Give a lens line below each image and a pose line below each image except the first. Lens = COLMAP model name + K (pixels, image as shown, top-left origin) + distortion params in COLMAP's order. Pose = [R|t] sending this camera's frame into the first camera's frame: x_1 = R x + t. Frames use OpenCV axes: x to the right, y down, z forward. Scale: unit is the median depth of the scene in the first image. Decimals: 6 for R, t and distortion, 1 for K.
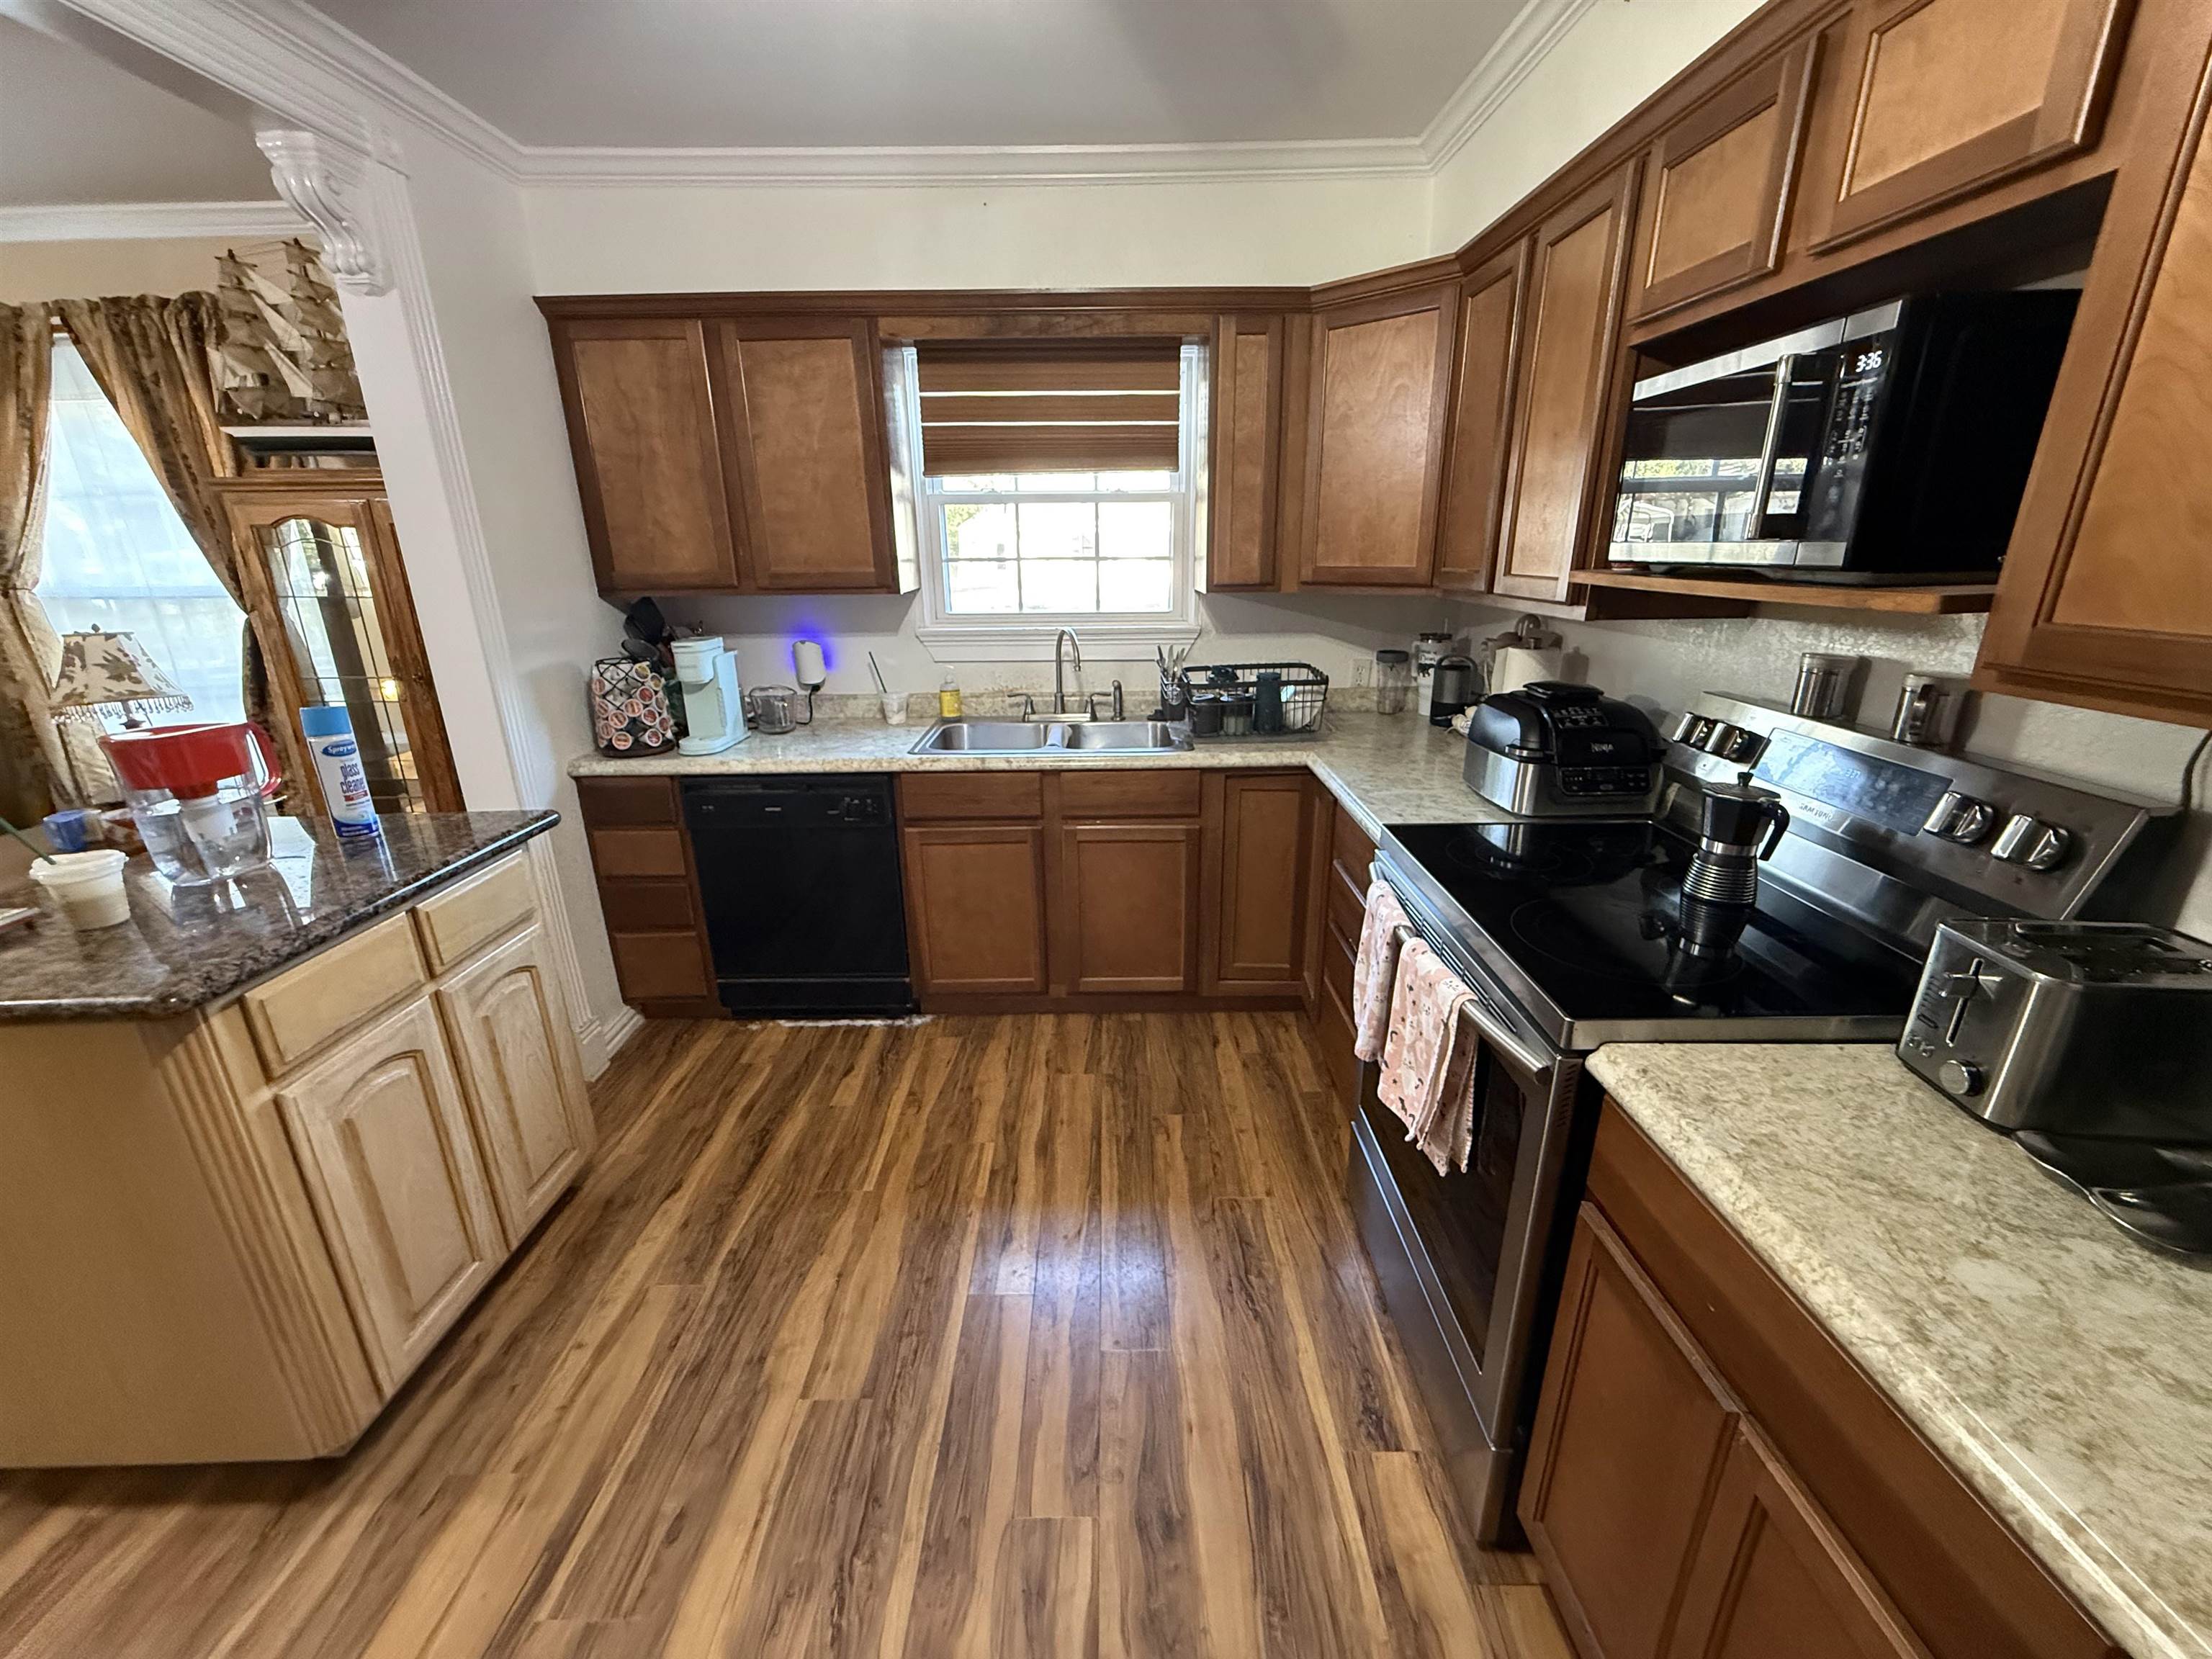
lens RADIAL K [[879.9, 0, 1105.0], [0, 879.9, 826.6], [0, 0, 1]] dist [-0.001036, 0.000268]
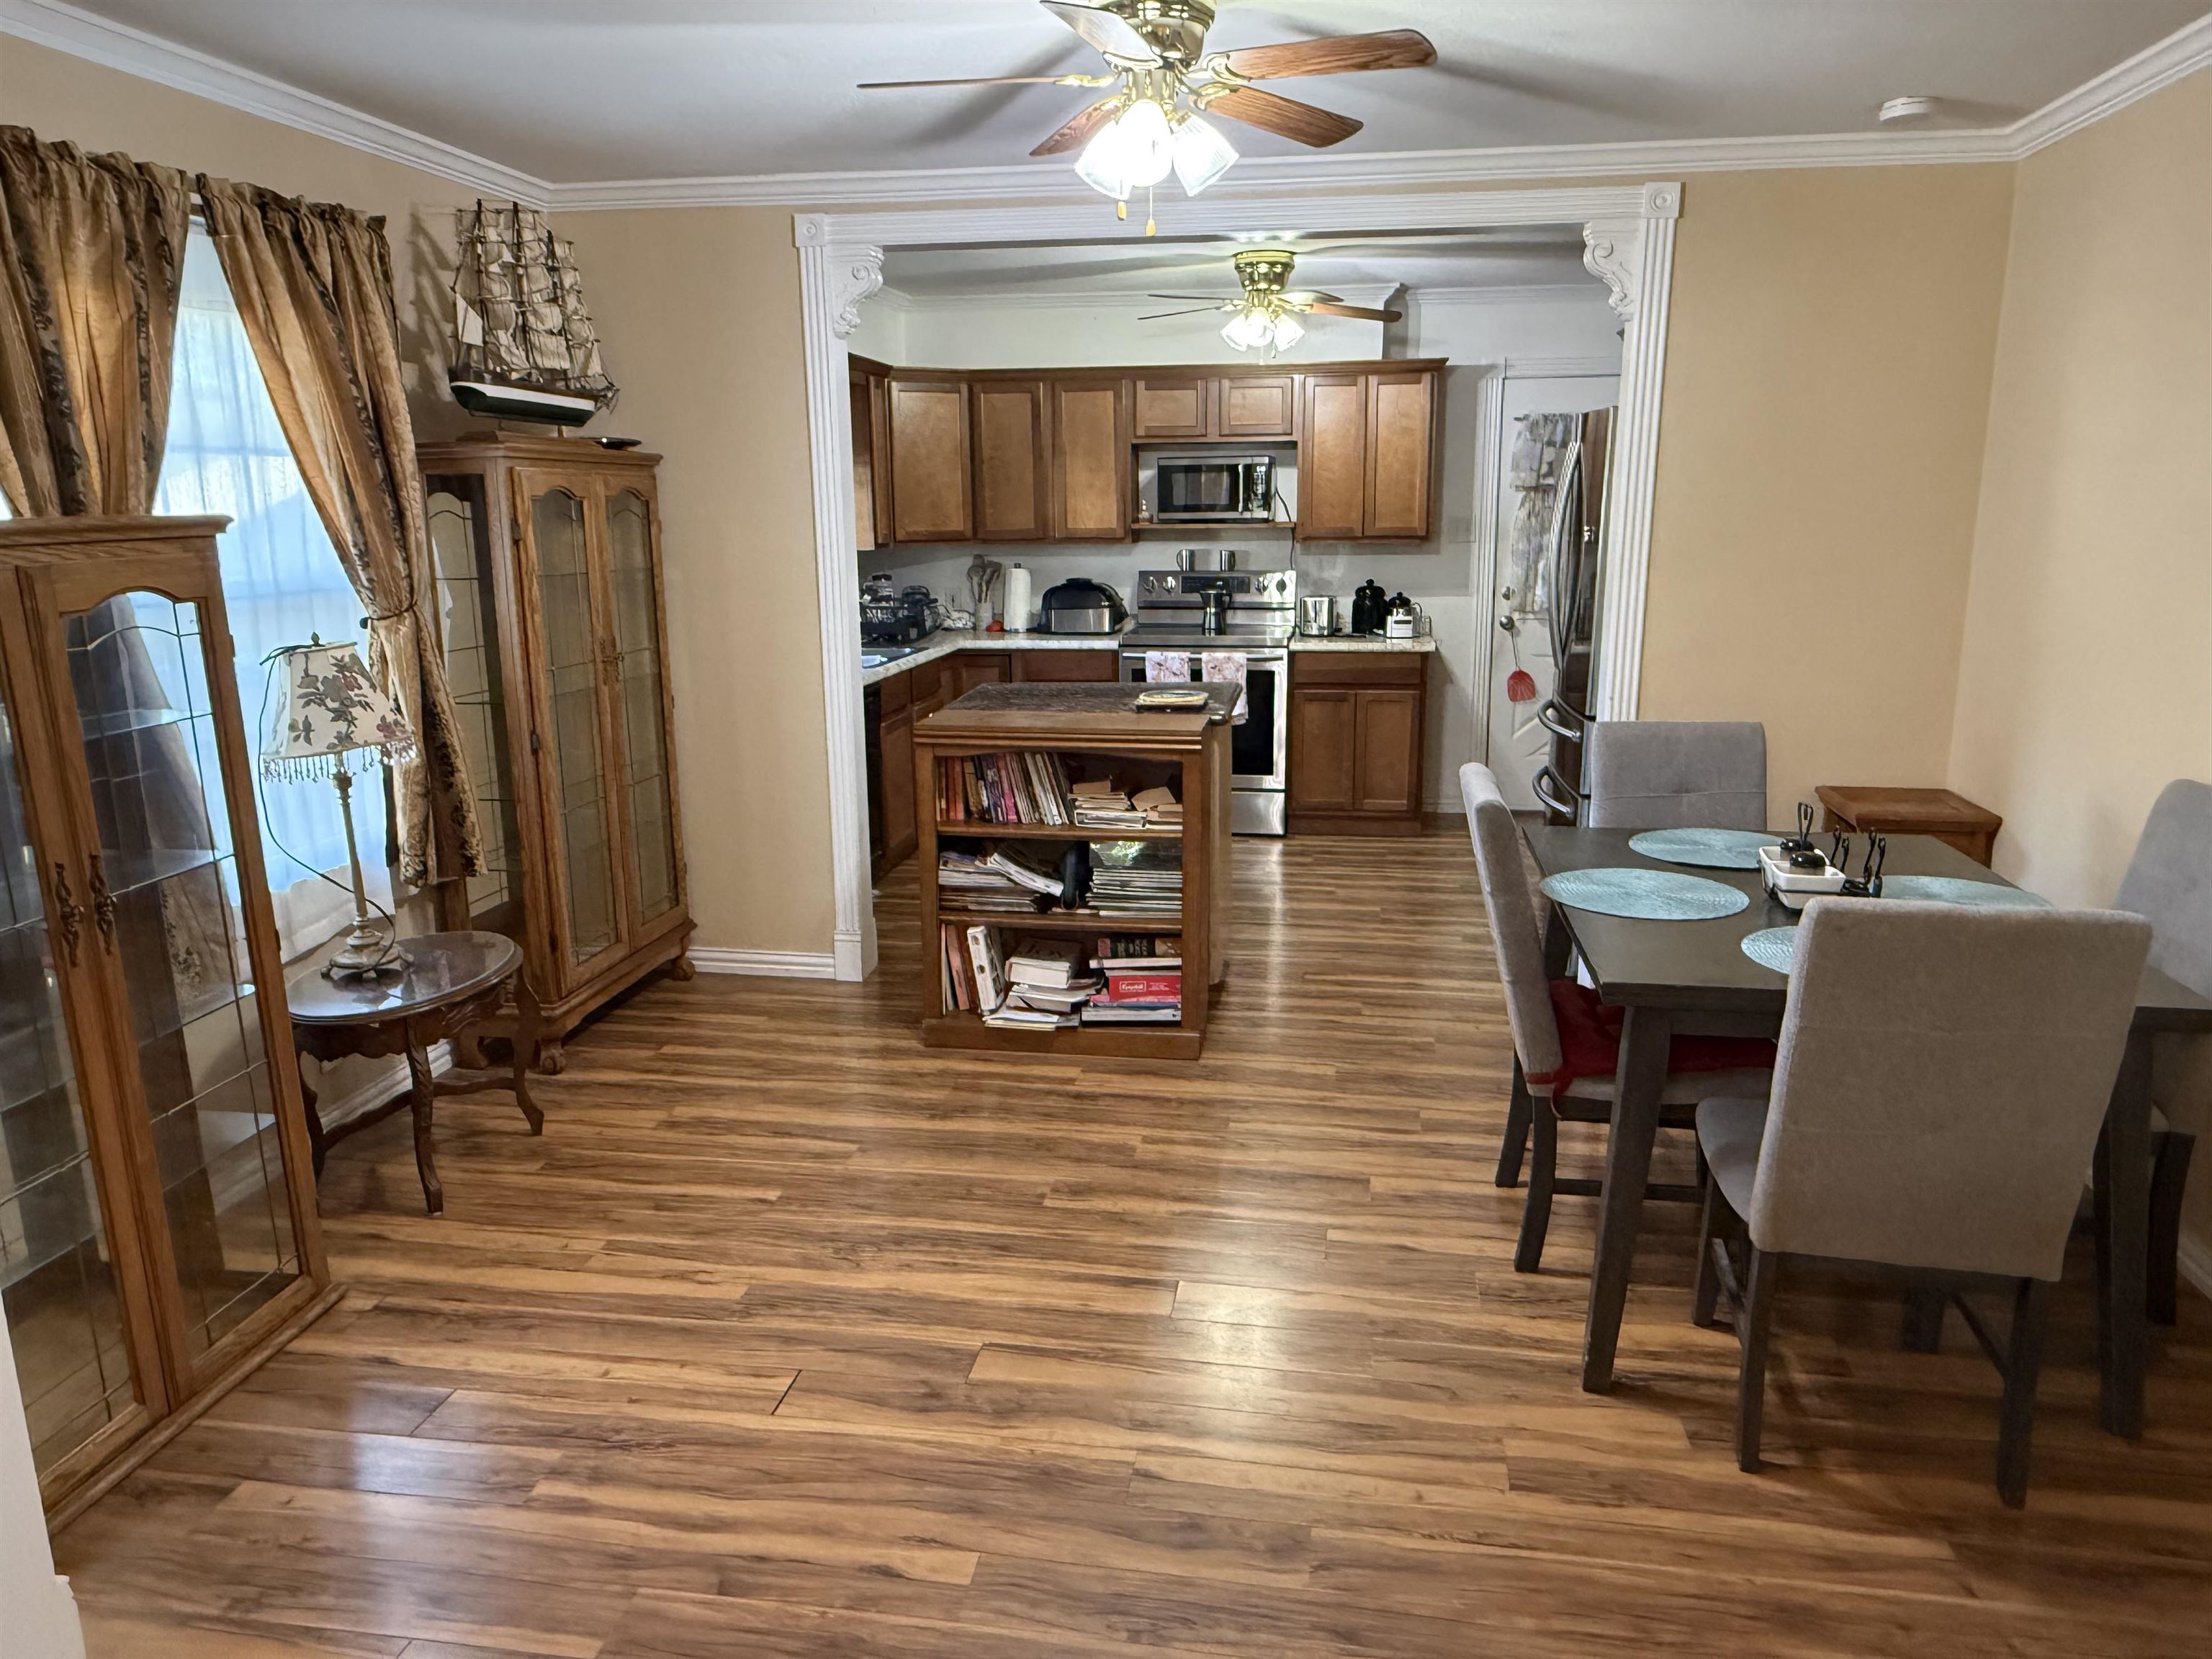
lens RADIAL K [[1469.7, 0, 1109.7], [0, 1469.7, 838.0], [0, 0, 1]] dist [0.000240, -0.000431]
pose [[0.166438, -0.212787, 0.962819, -2.424872], [0.315724, 0.936532, 0.152400, -0.070079], [-0.934140, 0.278620, 0.223057, 0.233668]]
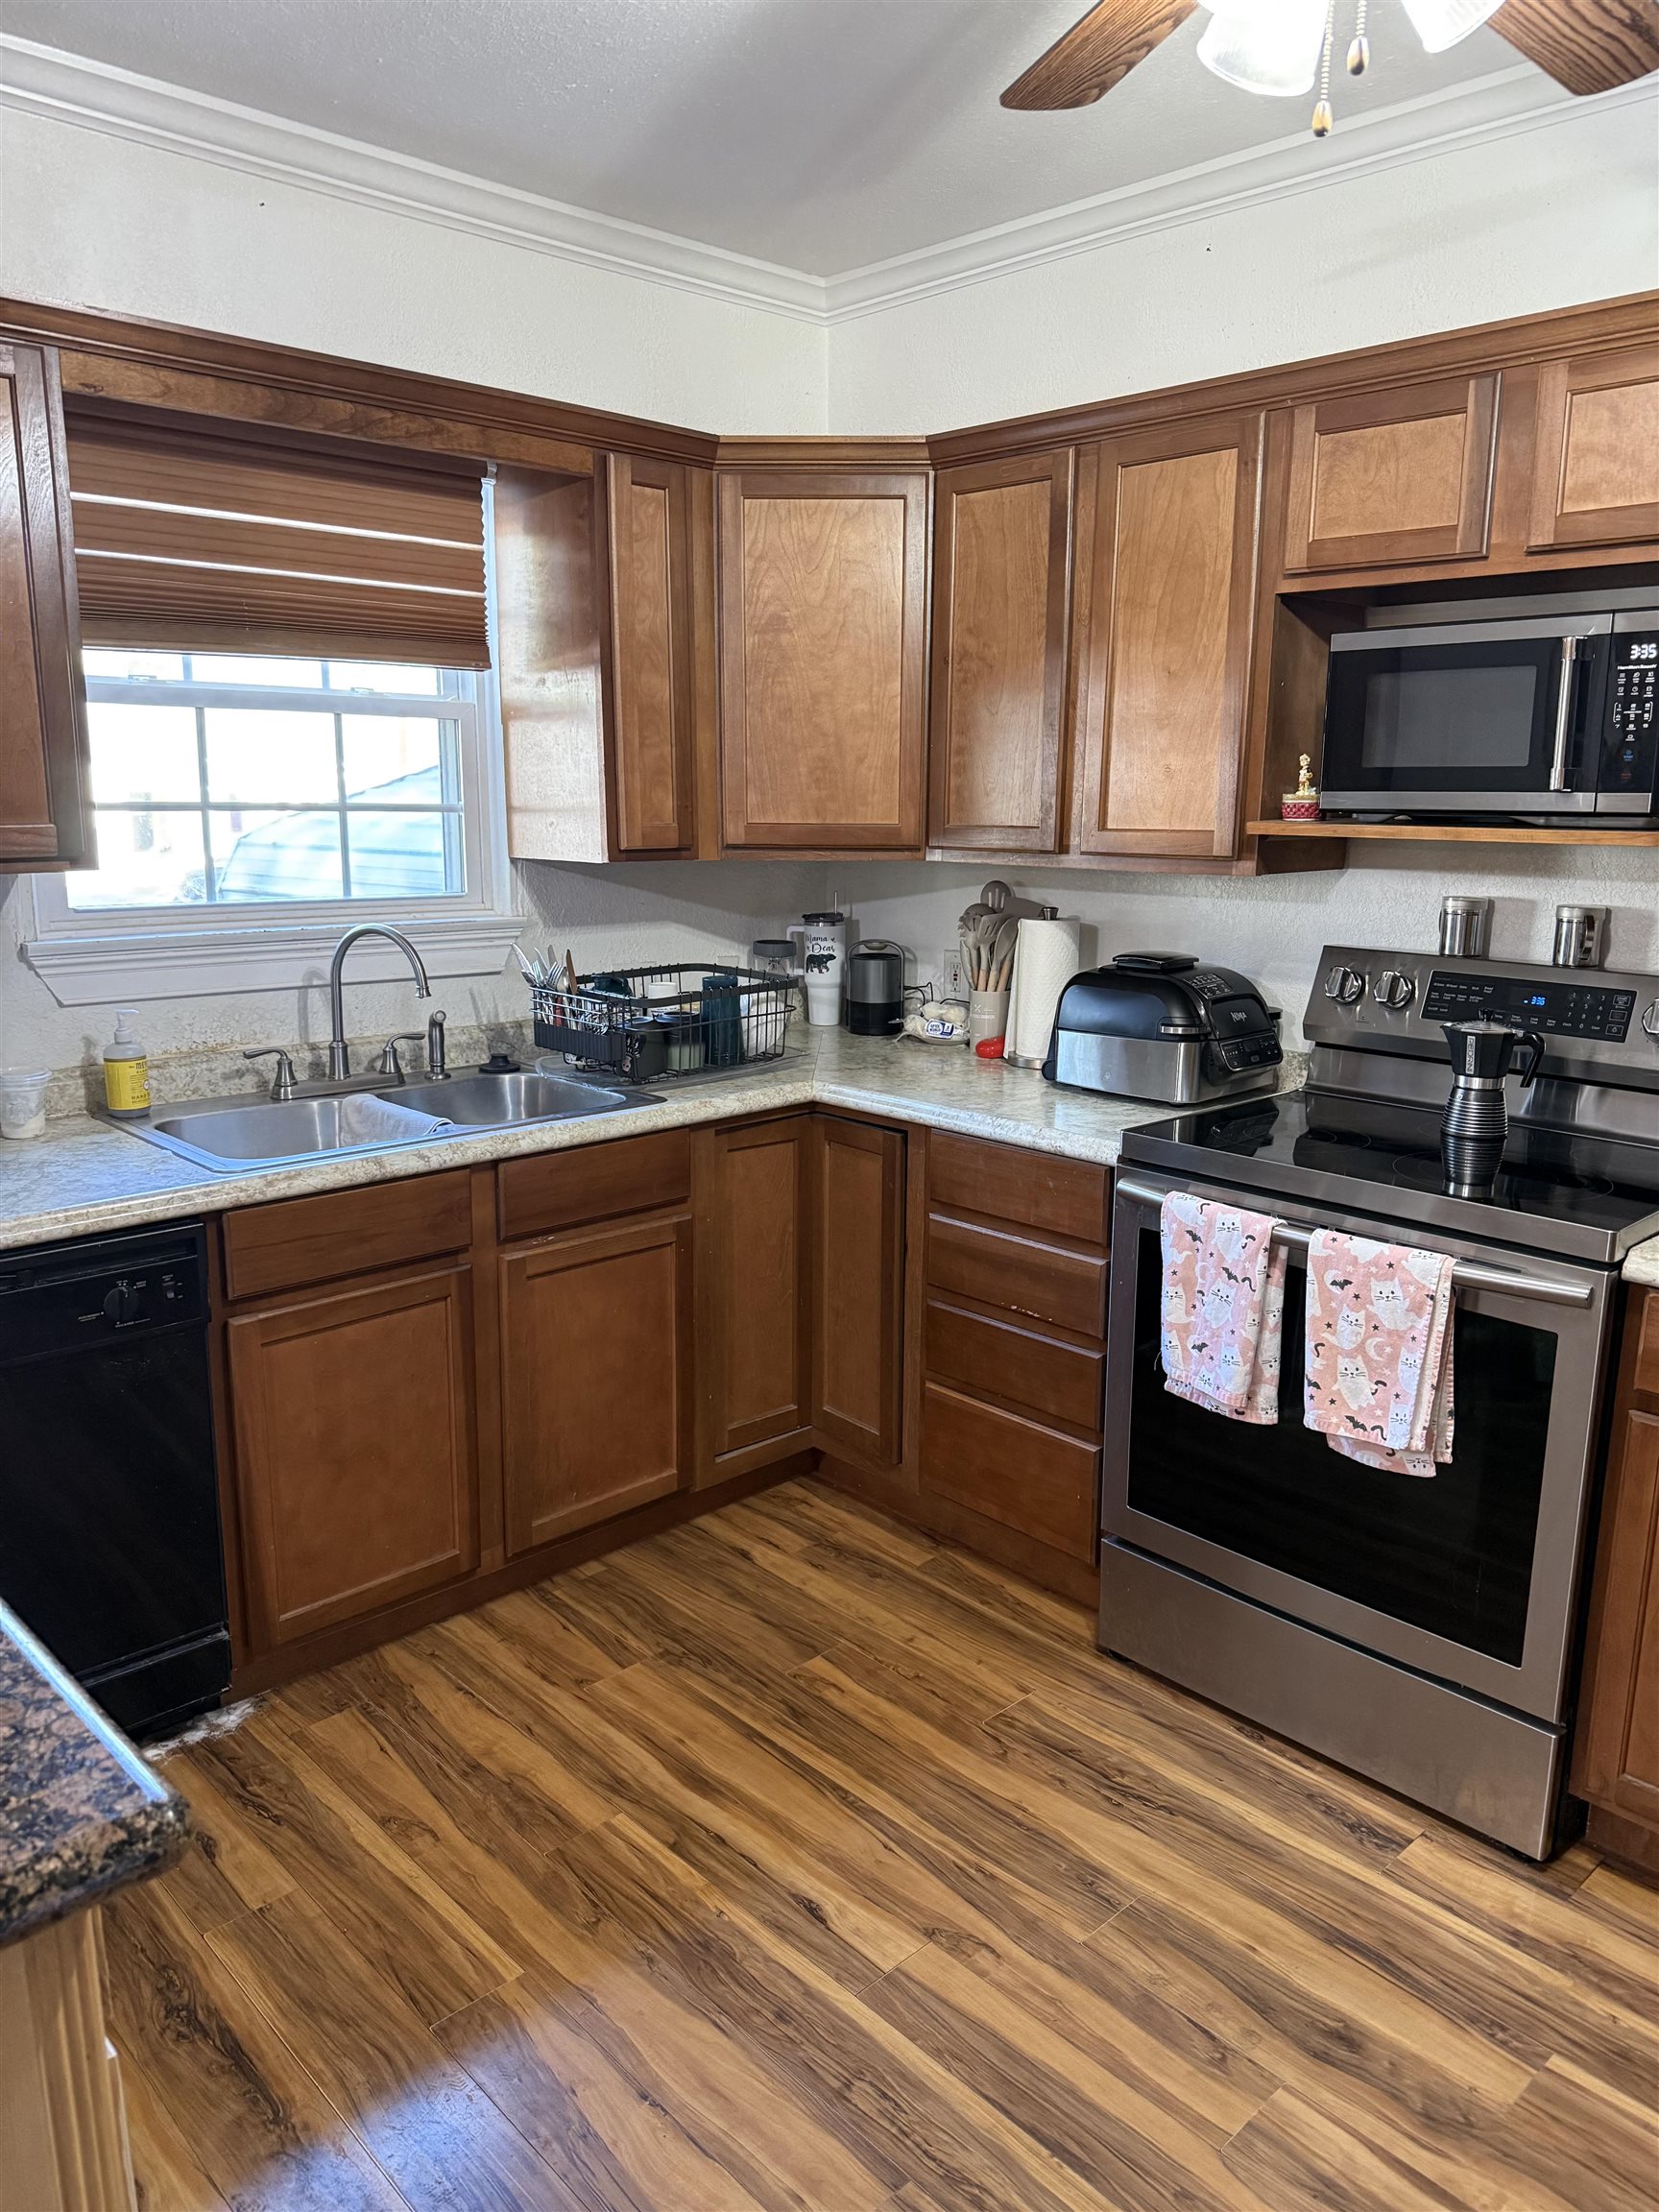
lens RADIAL K [[1570.8, 0, 829.5], [0, 1570.8, 1098.6], [0, 0, 1]] dist [0.028580, -0.036129]
pose [[0.724059, -0.117168, 0.679713, -0.599201], [0.197589, 0.979400, -0.041652, -0.017174], [-0.660830, 0.164462, 0.732295, 0.089185]]
